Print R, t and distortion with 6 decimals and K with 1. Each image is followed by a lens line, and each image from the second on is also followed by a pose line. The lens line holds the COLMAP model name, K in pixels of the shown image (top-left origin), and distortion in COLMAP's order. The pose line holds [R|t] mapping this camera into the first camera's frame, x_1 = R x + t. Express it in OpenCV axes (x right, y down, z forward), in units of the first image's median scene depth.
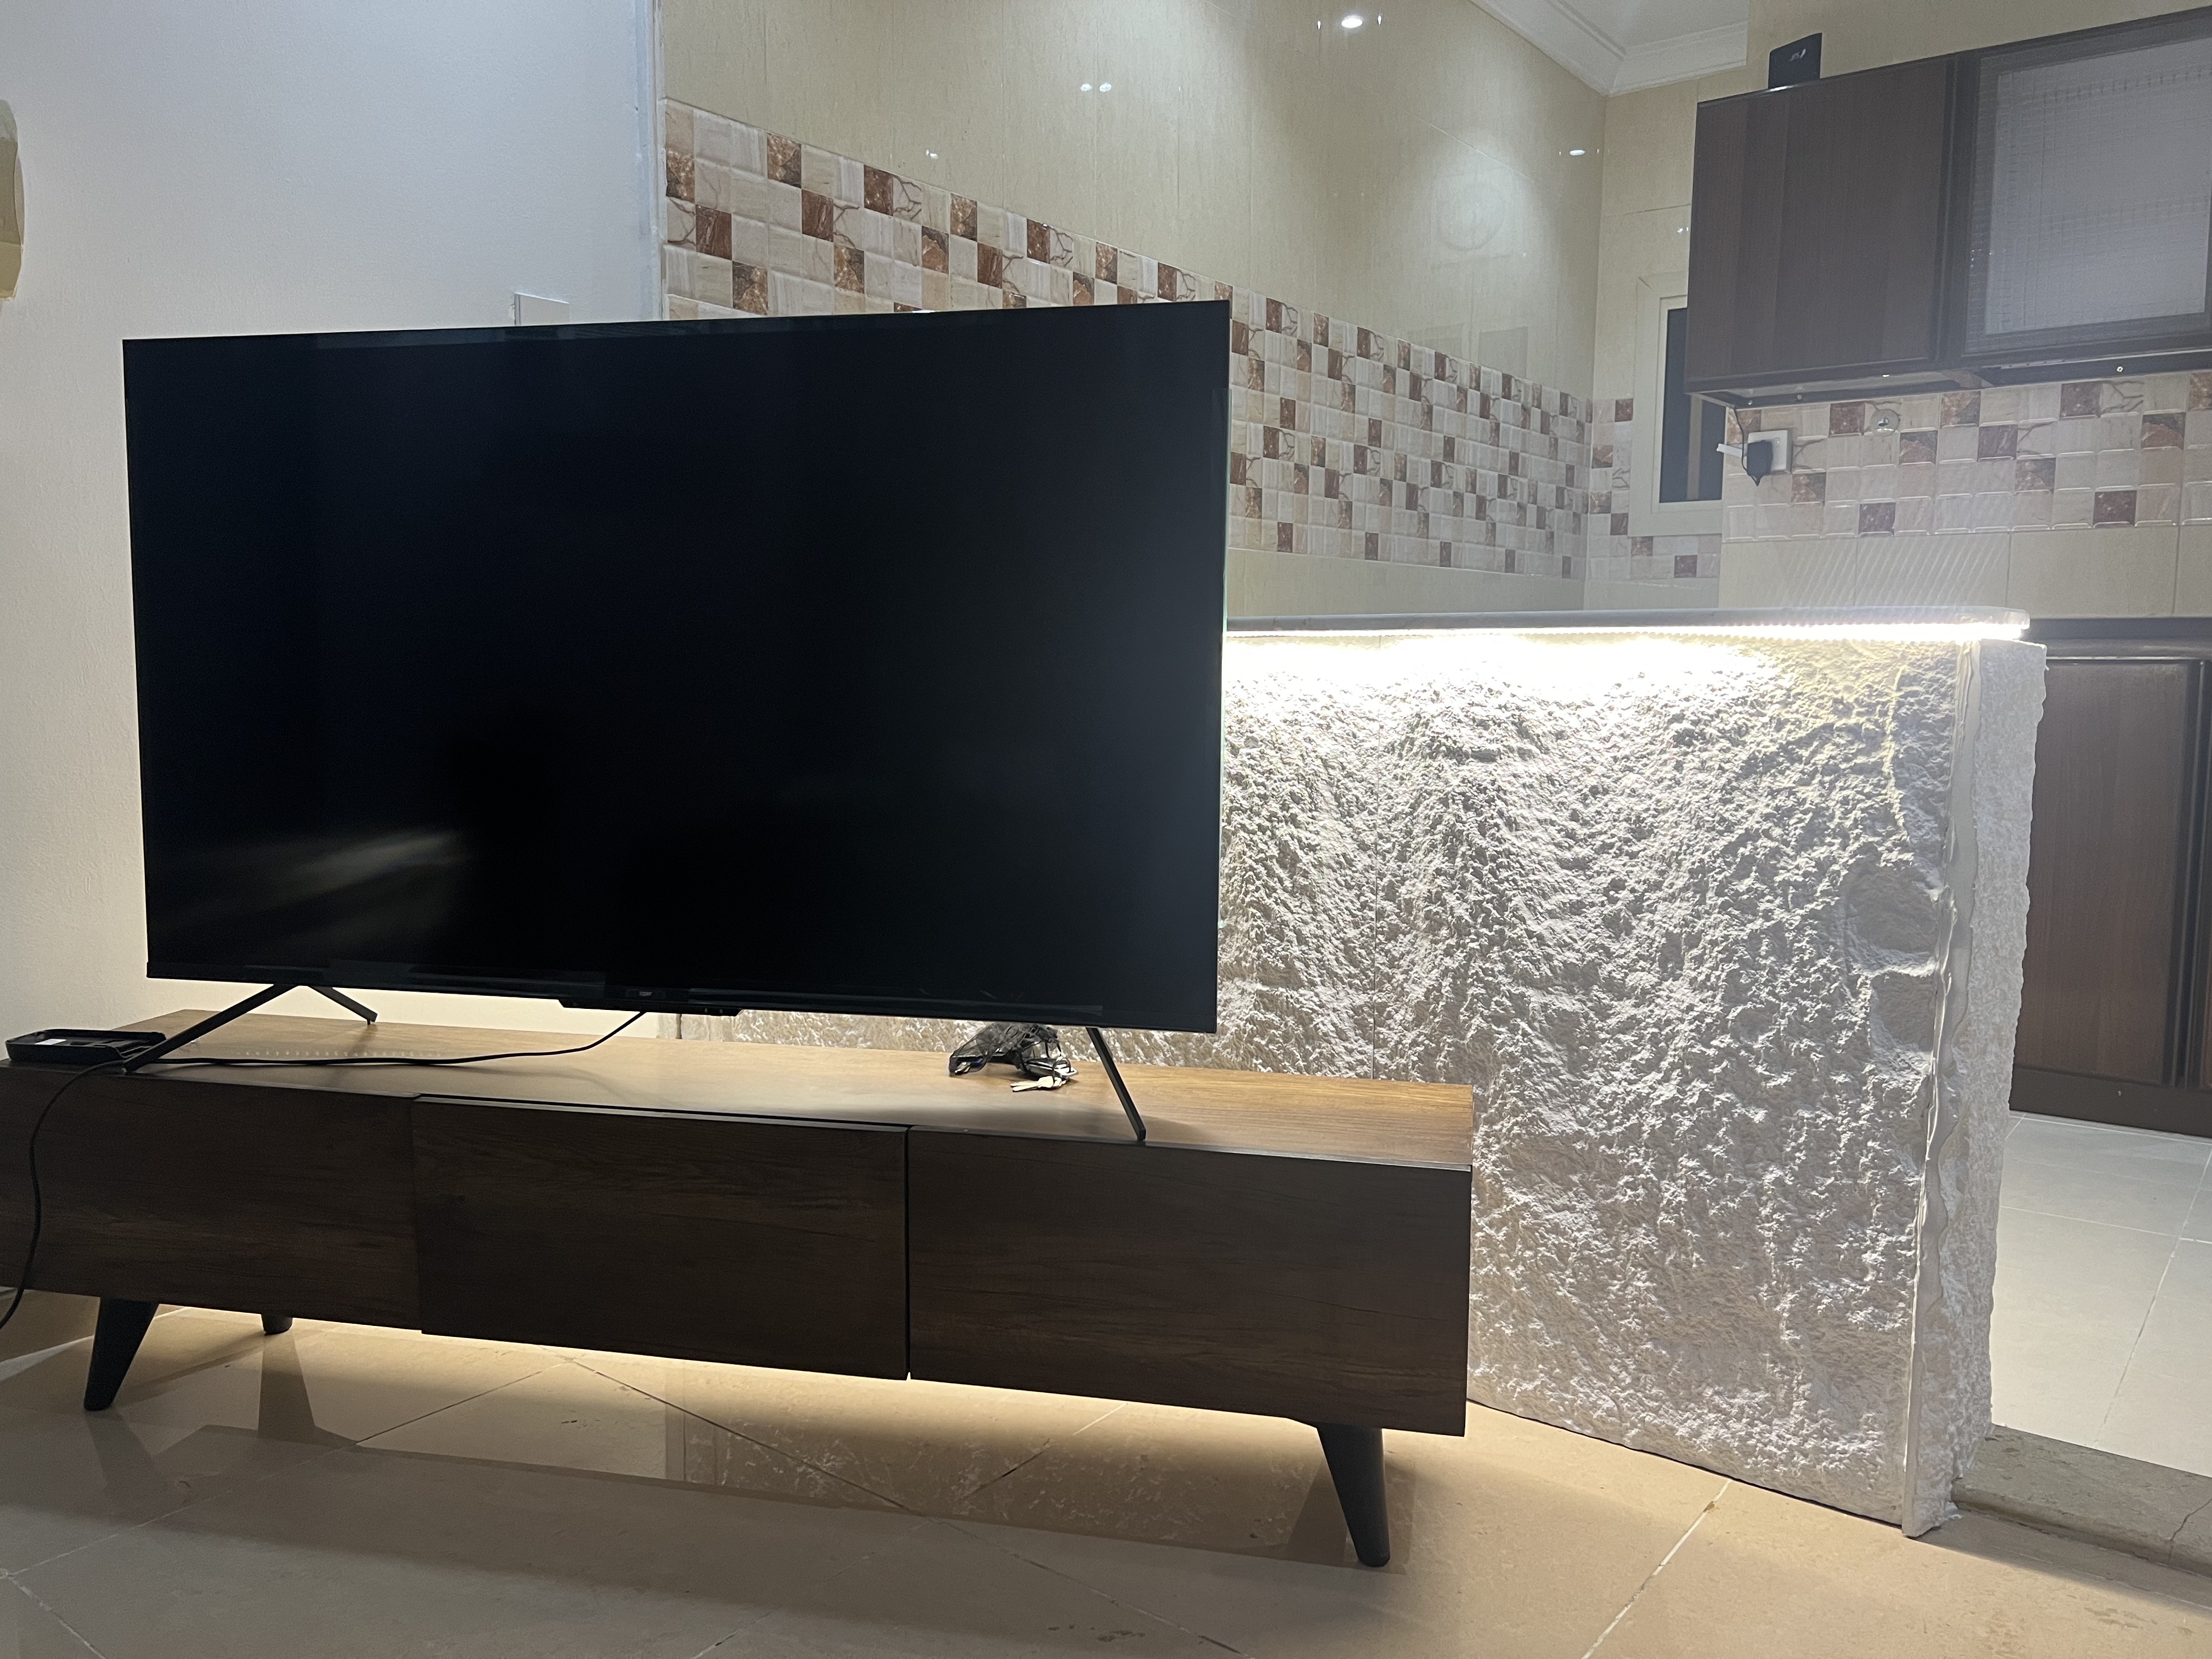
lens RADIAL K [[1686.3, 0, 1106.0], [0, 1686.3, 829.5], [0, 0, 1]] dist [0.007113, -0.001671]
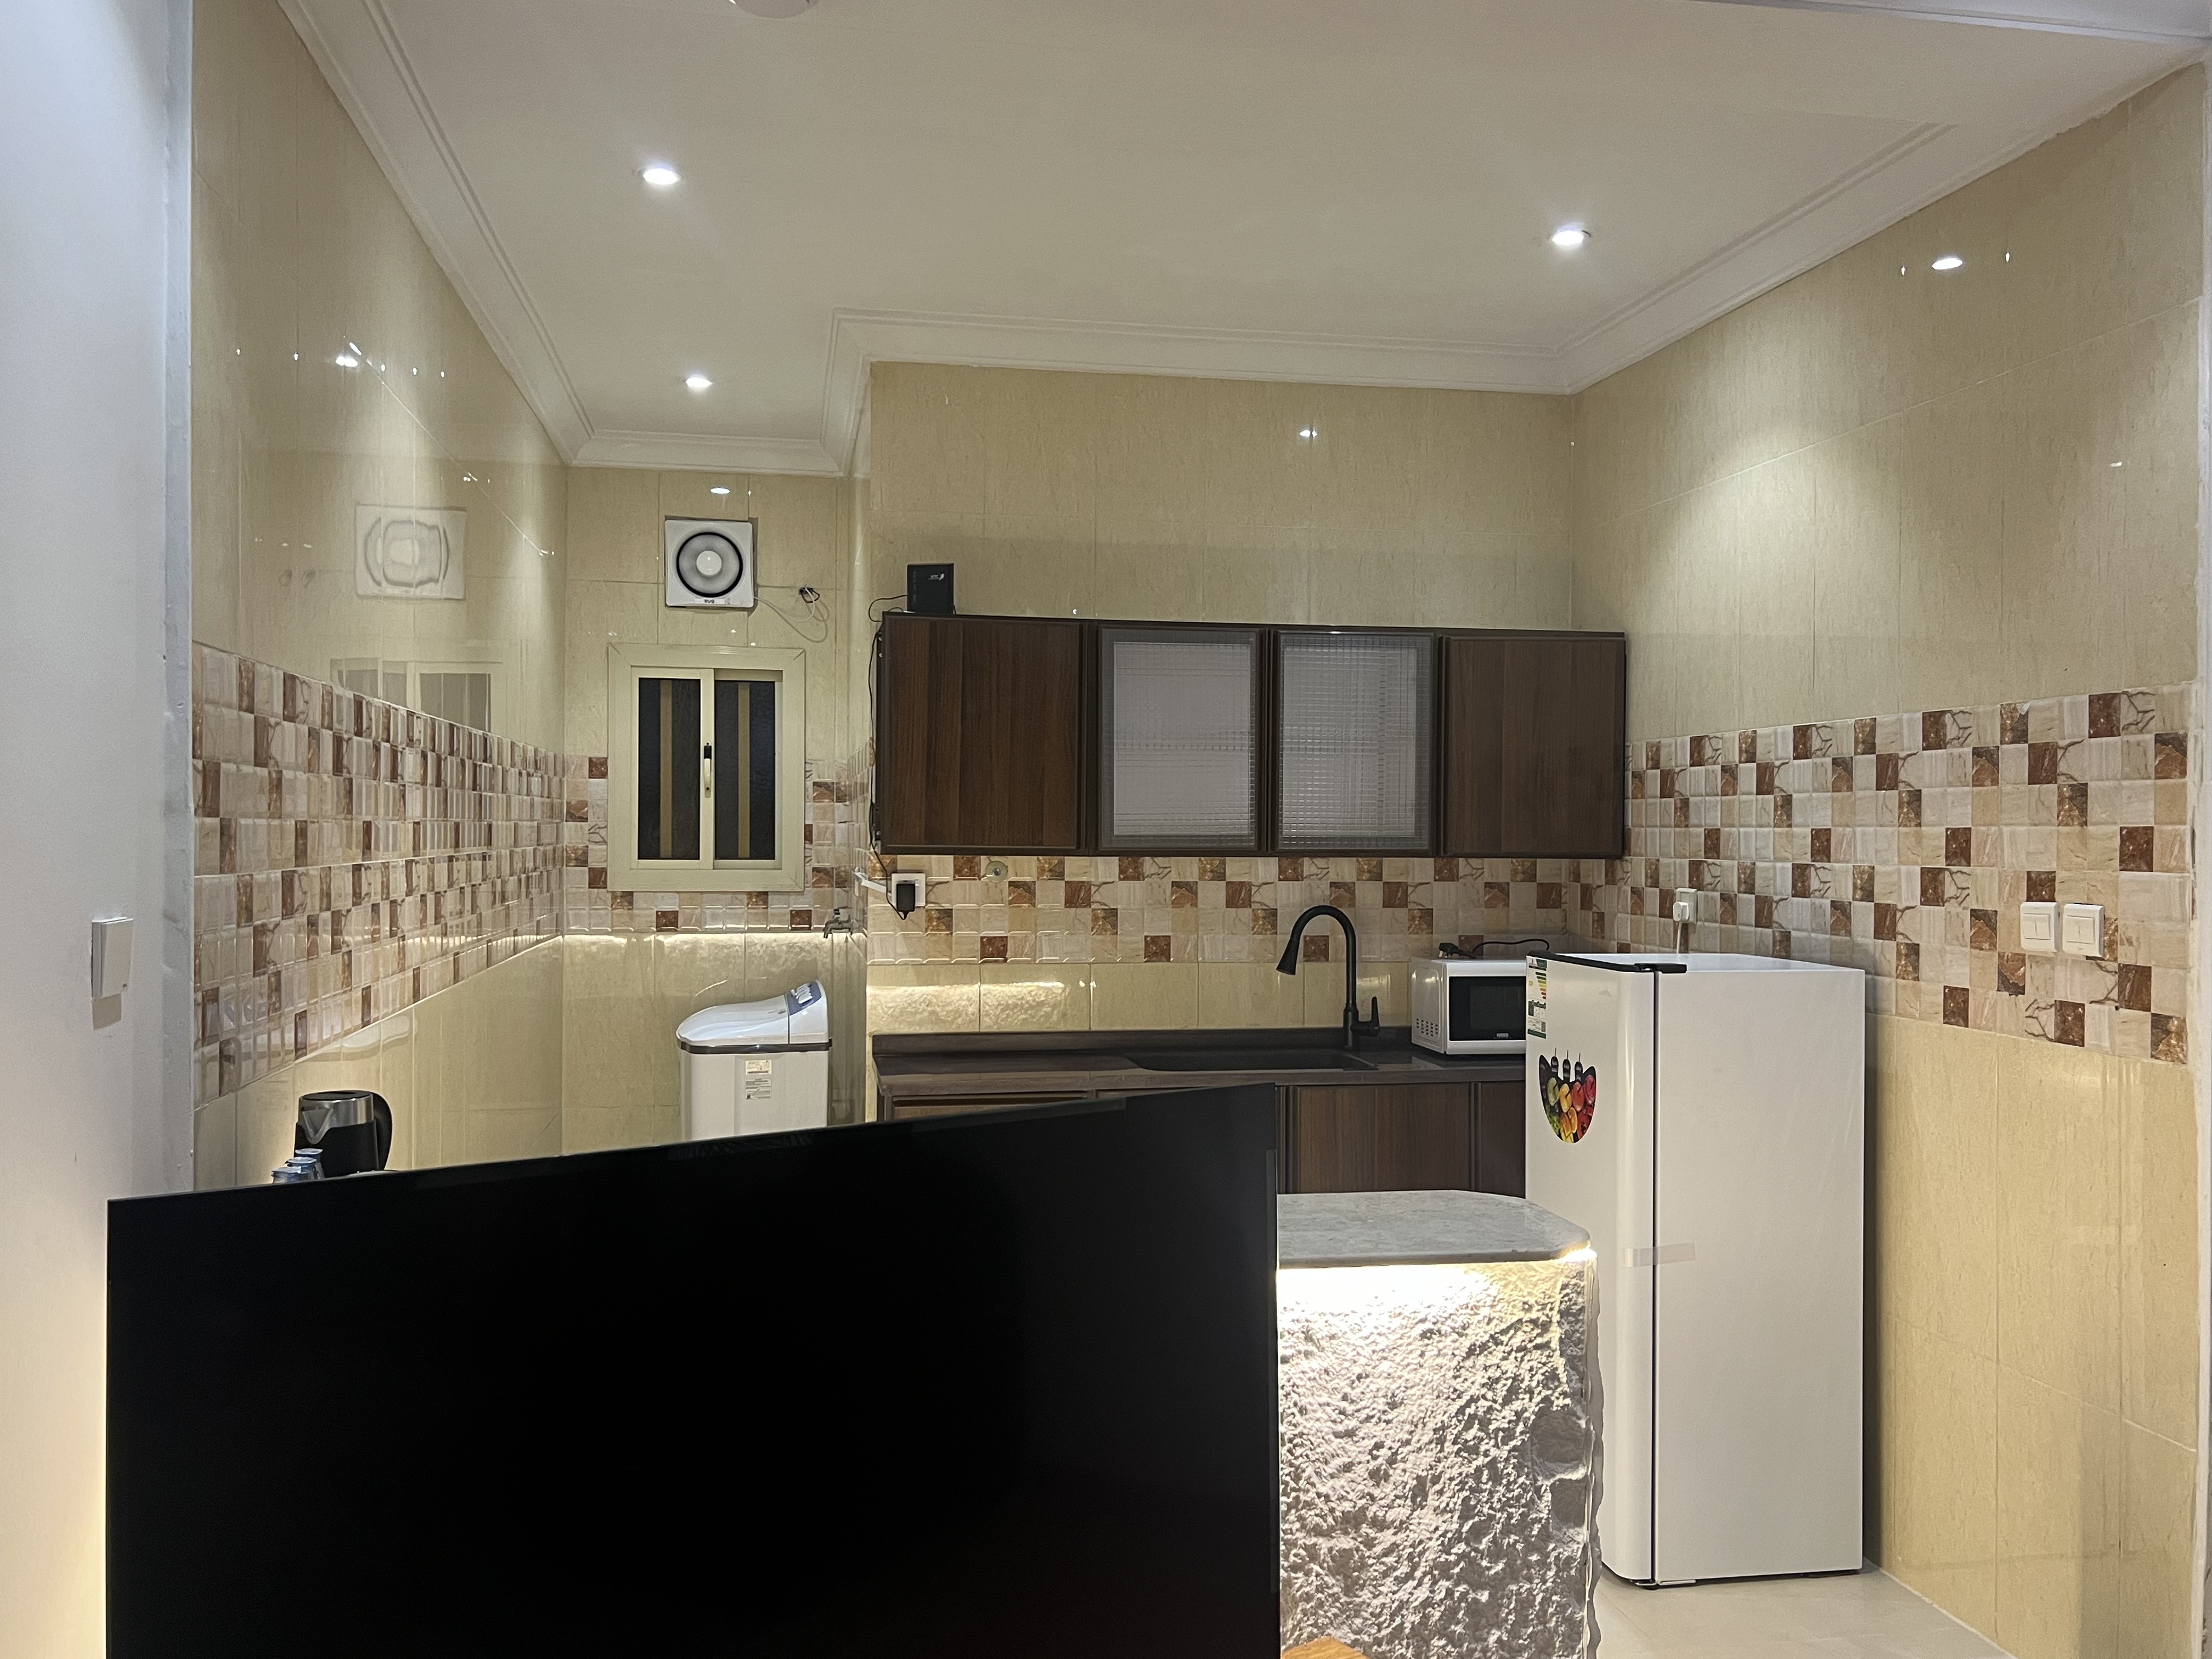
lens RADIAL K [[1773.7, 0, 1106.0], [0, 1773.7, 829.5], [0, 0, 1]] dist [0.098829, -0.191879]
pose [[0.663863, -0.003451, 0.747846, -0.929703], [0.068683, 0.996044, -0.056374, -0.399976], [-0.744694, 0.088789, 0.661474, 0.175039]]
